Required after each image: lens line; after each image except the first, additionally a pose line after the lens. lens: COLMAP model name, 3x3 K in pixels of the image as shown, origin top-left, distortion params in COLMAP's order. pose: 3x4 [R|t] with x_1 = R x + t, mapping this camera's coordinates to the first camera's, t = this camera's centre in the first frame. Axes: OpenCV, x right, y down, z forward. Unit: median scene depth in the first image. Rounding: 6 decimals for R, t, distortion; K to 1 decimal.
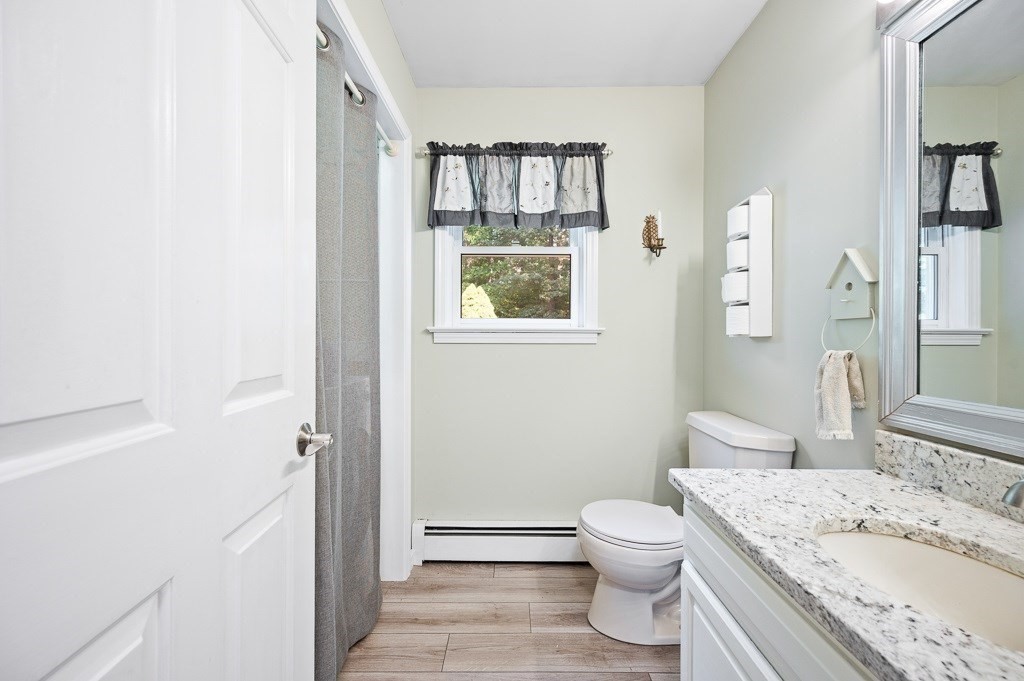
lens RADIAL K [[411.5, 0, 512.8], [0, 411.5, 337.3], [0, 0, 1]] dist [0.000979, 0.000240]
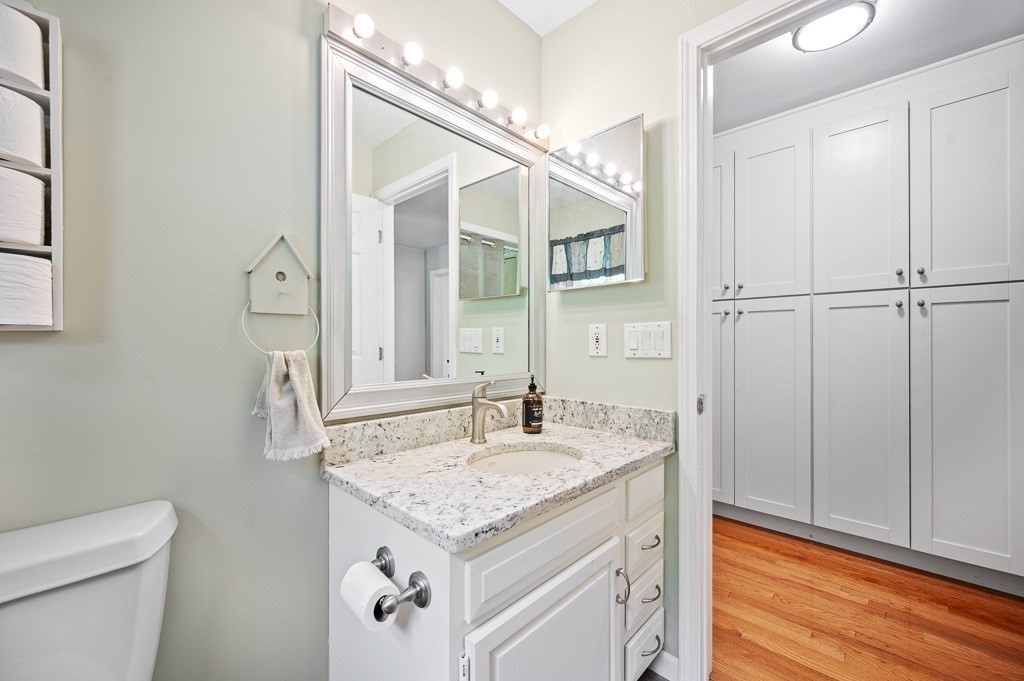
lens RADIAL K [[411.5, 0, 511.0], [0, 411.5, 344.5], [0, 0, 1]] dist [0.000979, 0.000240]
pose [[-0.725173, -0.012510, 0.688453, -0.157411], [-0.006700, 0.999916, 0.011113, 0.008316], [-0.688534, 0.003447, -0.725196, 1.672402]]
